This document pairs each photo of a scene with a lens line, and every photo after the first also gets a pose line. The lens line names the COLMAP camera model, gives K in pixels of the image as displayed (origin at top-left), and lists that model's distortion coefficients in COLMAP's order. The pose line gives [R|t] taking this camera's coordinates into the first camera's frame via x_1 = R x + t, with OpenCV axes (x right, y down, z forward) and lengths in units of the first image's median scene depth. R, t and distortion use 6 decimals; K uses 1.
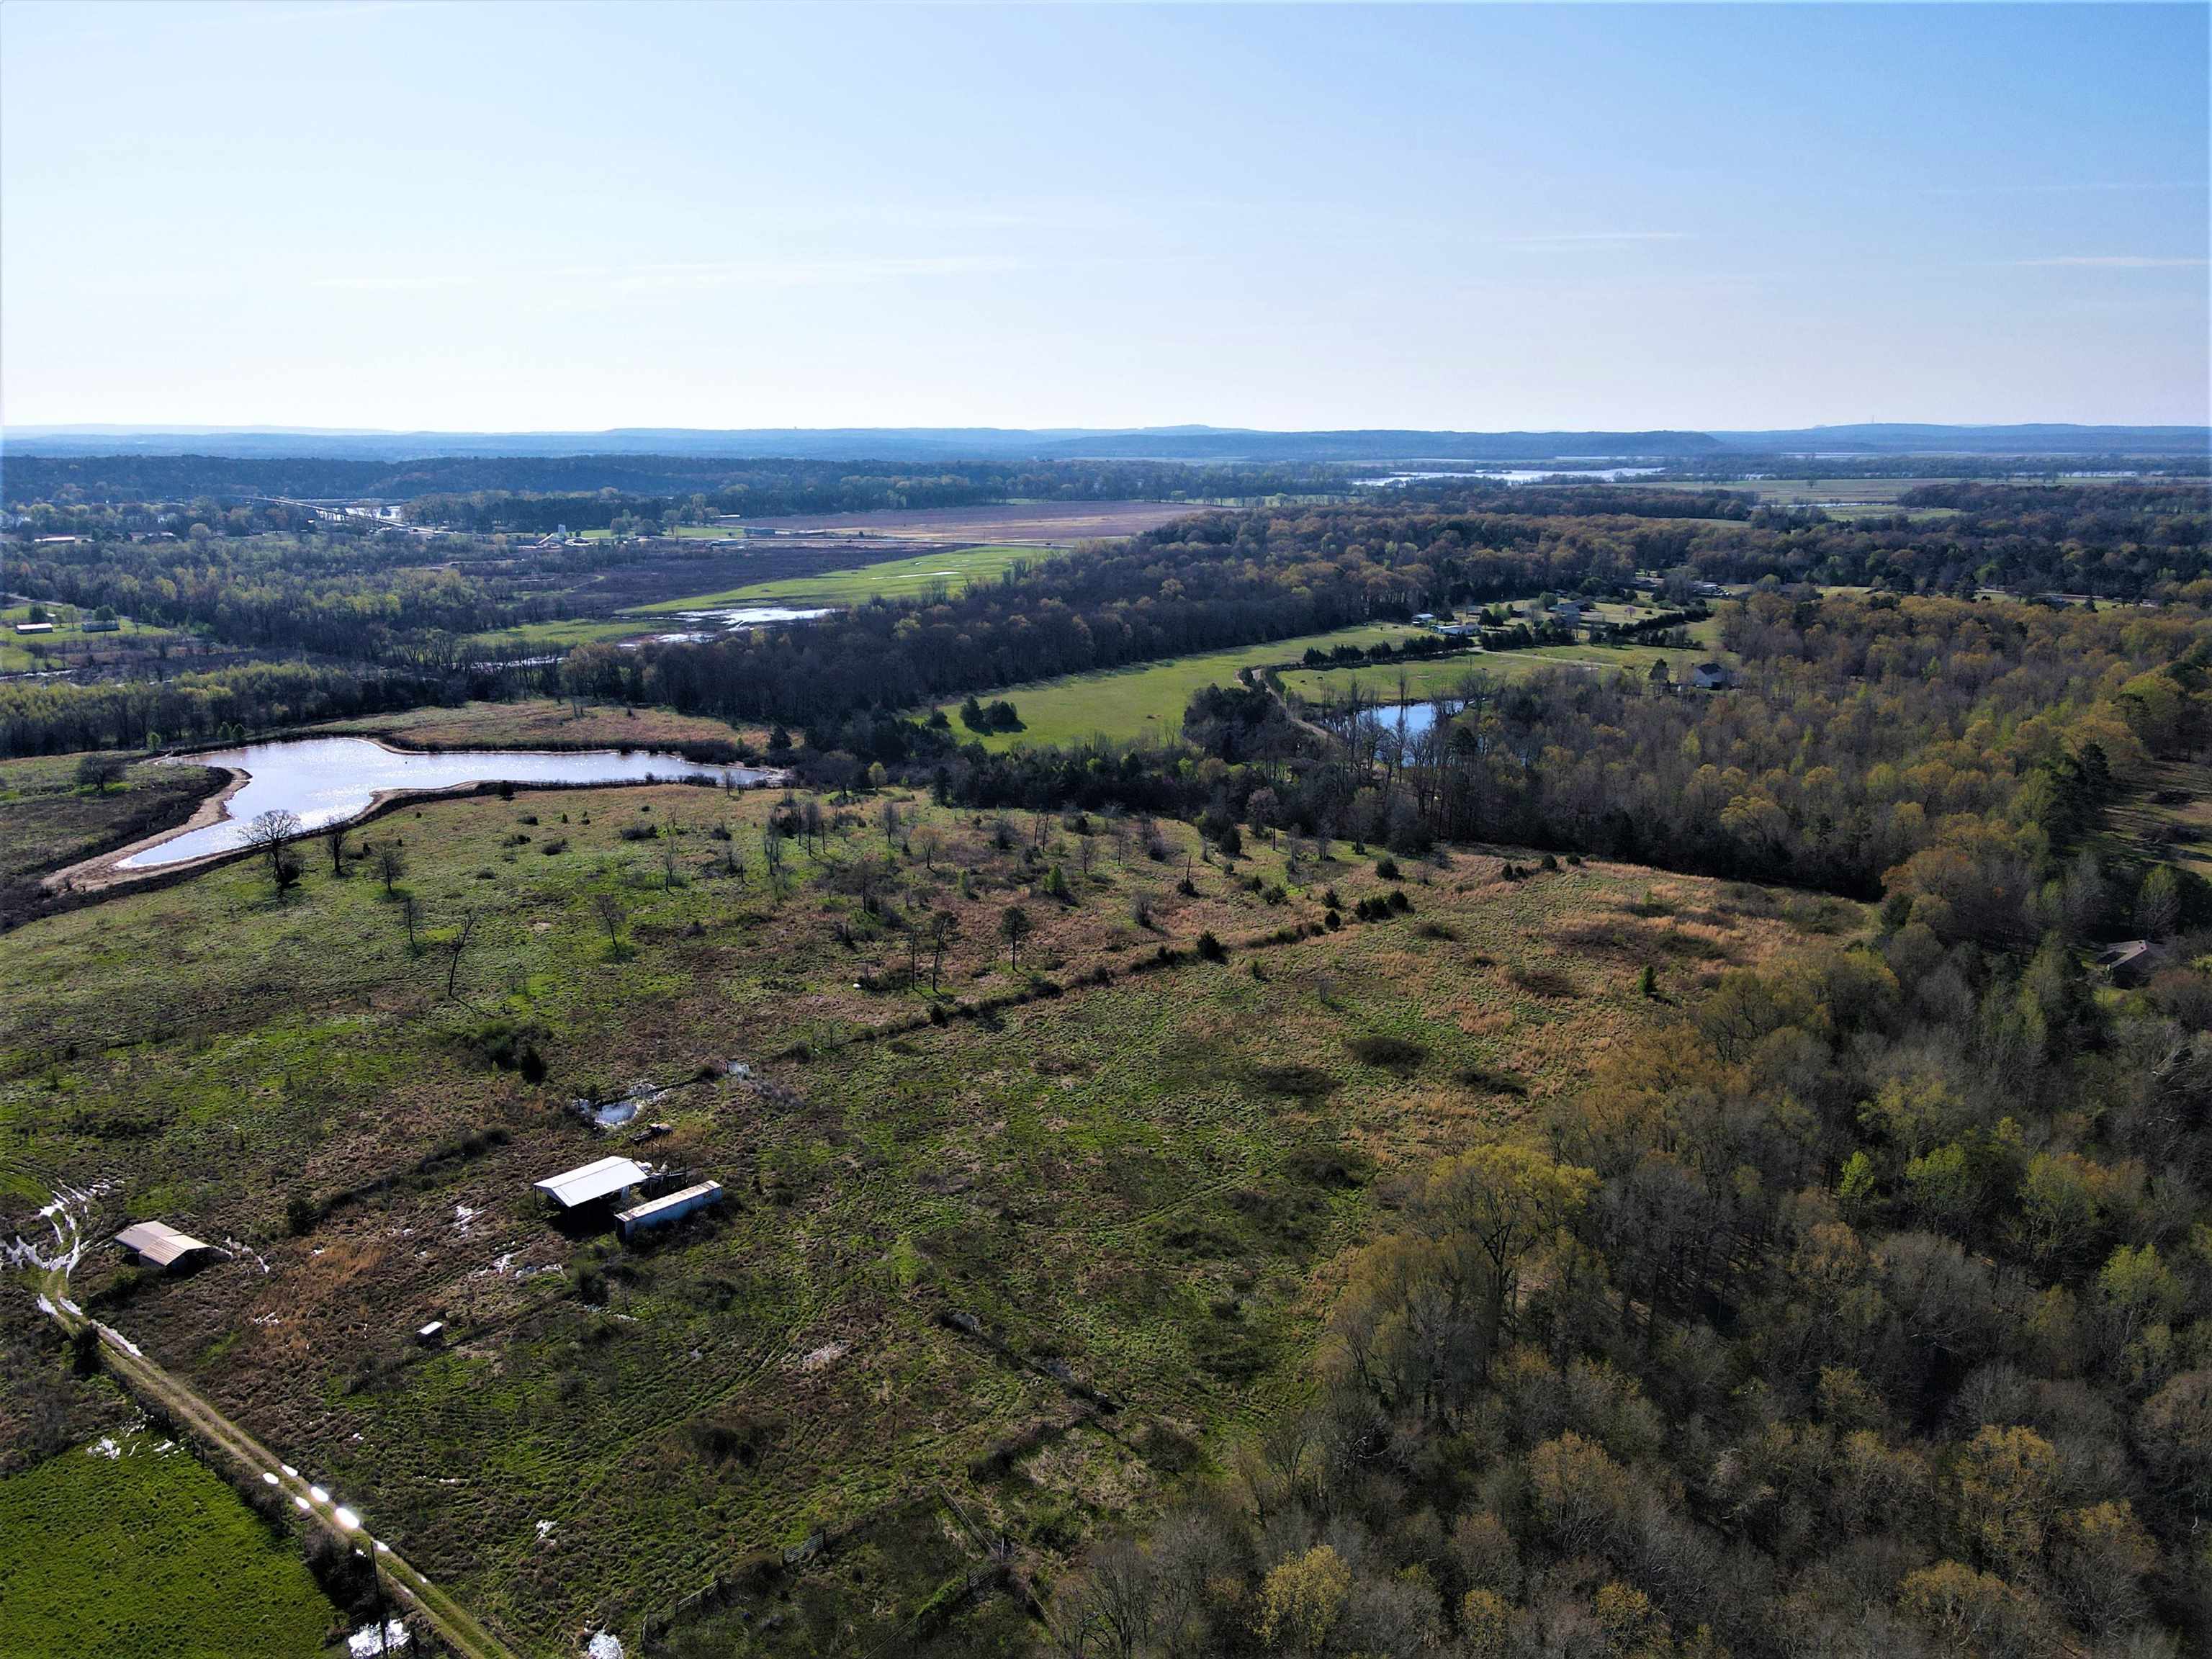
lens RADIAL K [[1540.4, 0, 1106.0], [0, 1540.4, 829.5], [0, 0, 1]] dist [0.035565, -0.000344]
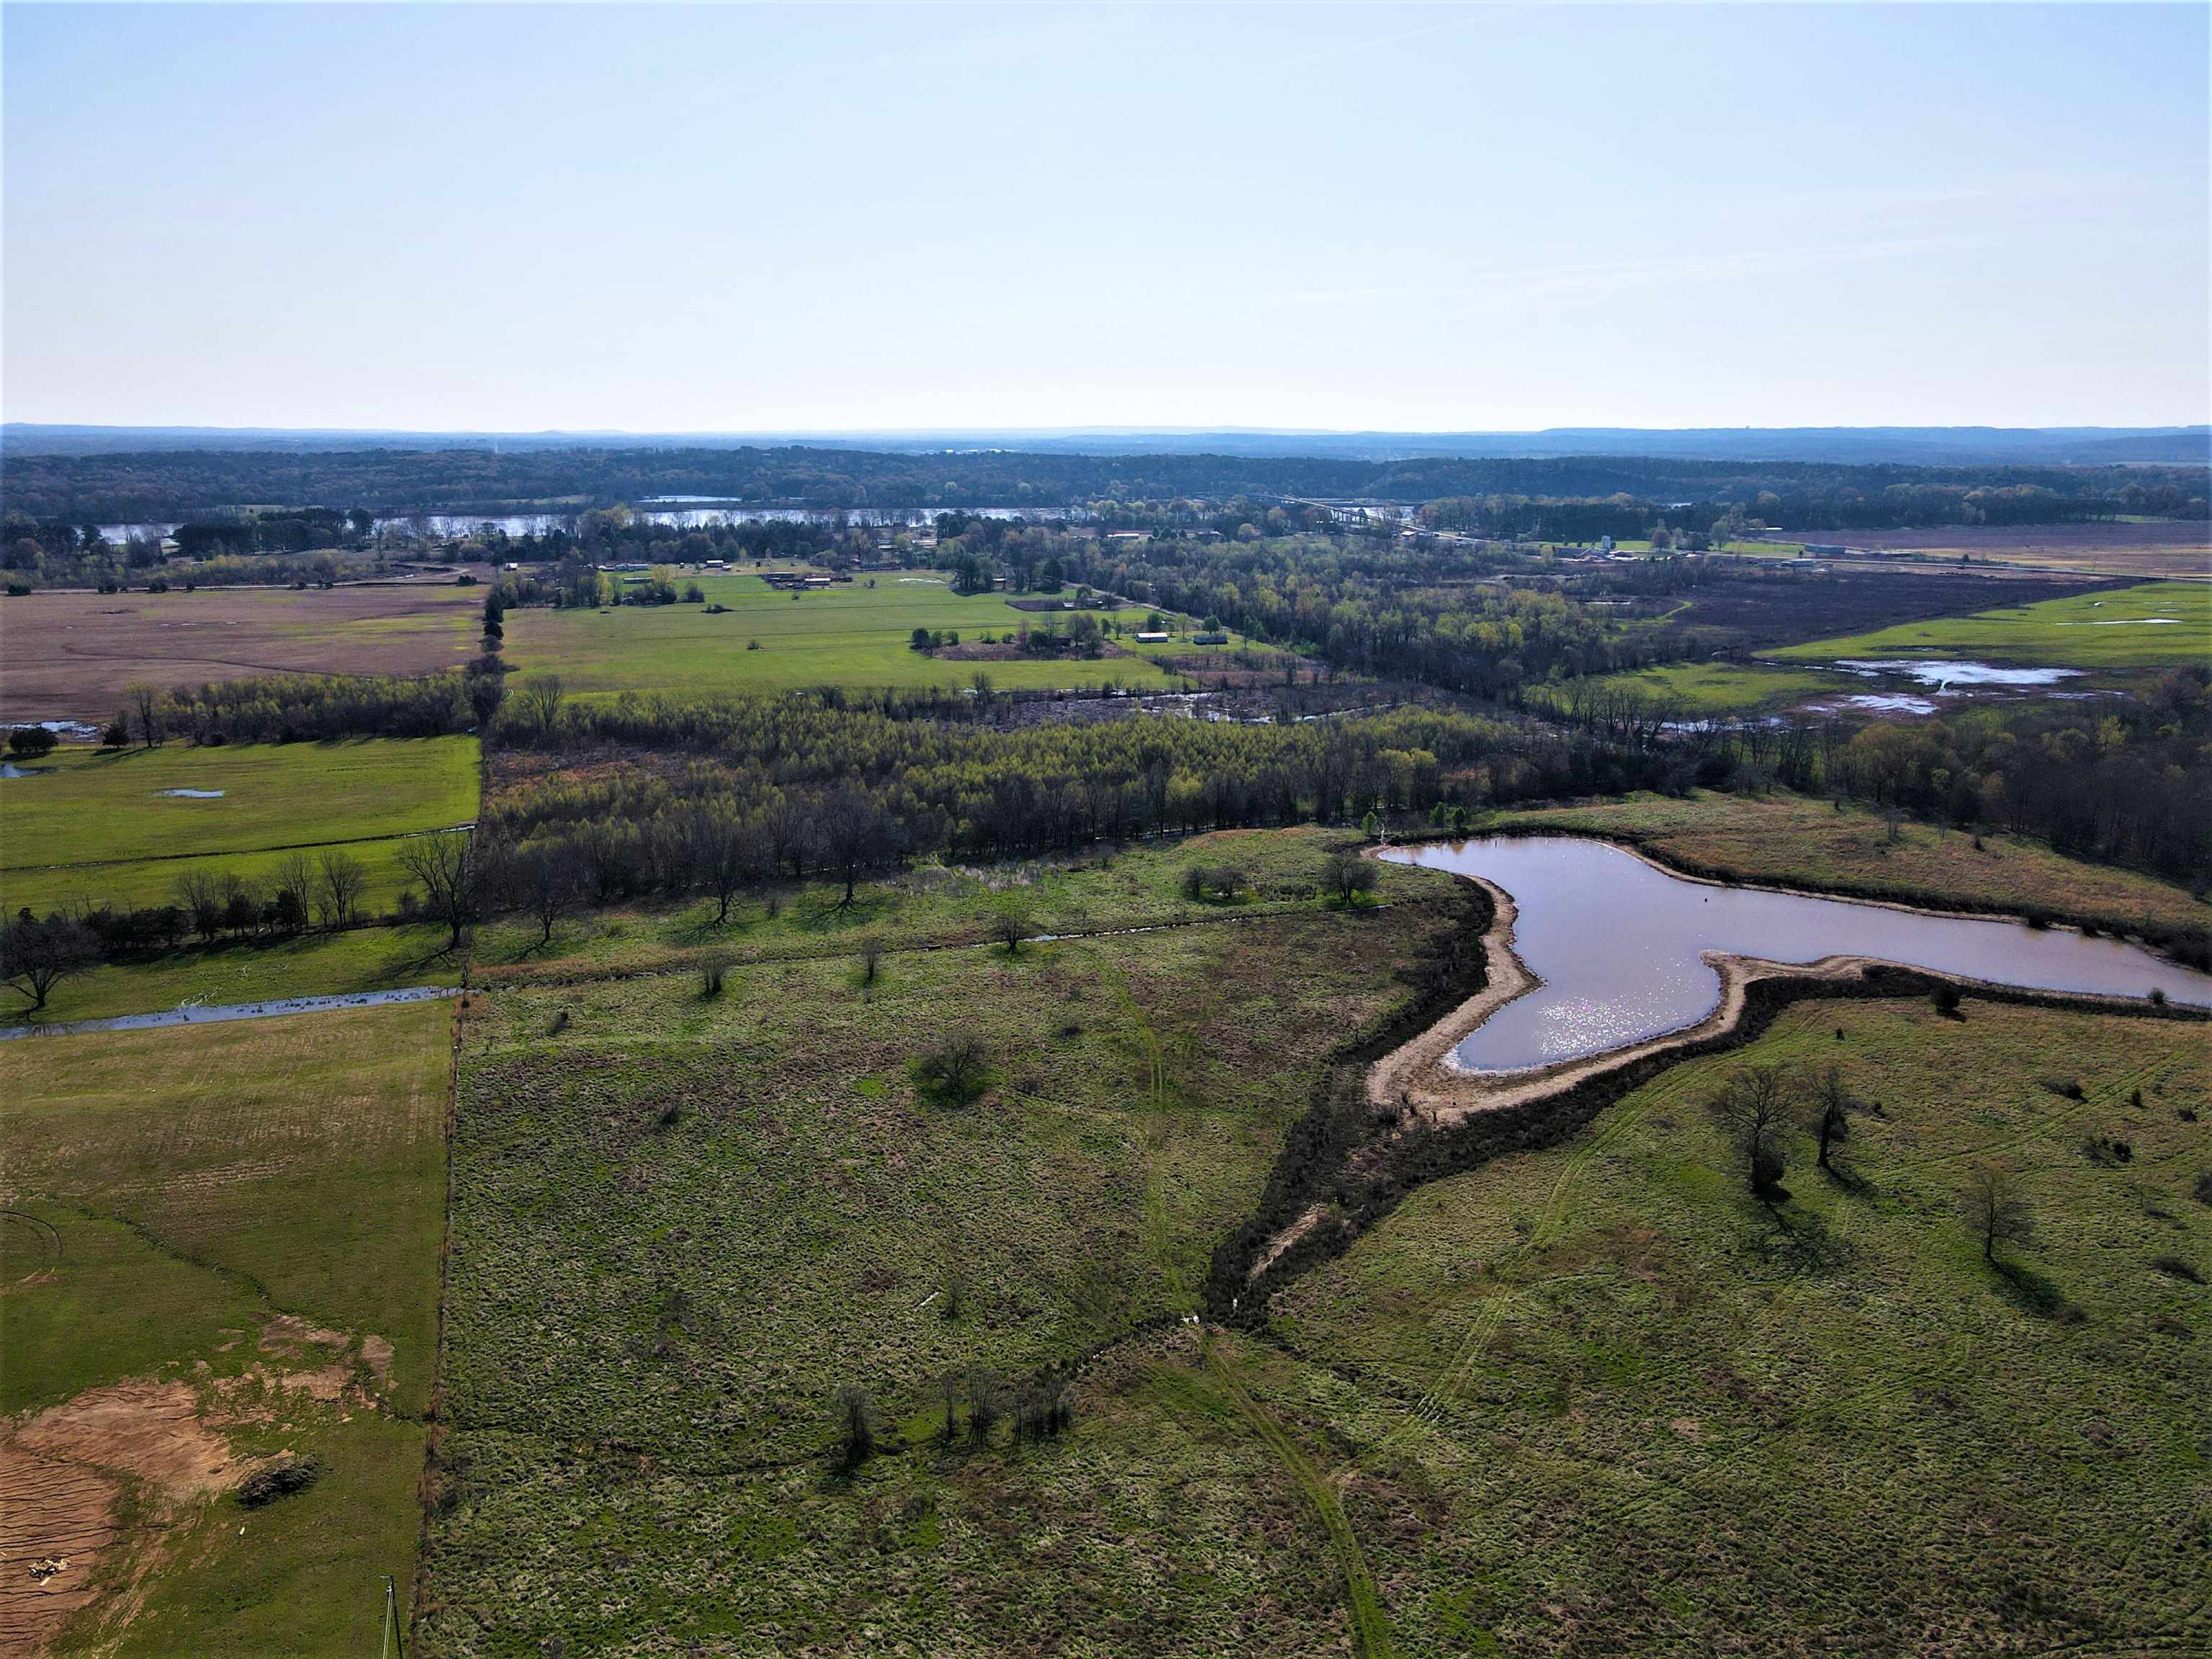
lens RADIAL K [[1621.2, 0, 1100.0], [0, 1621.2, 822.6], [0, 0, 1]] dist [-0.011286, 0.055717]
pose [[0.851176, 0.128612, -0.508879, -0.194778], [-0.136183, 0.990428, 0.022531, -0.034704], [0.506906, 0.050122, 0.860543, 0.151048]]
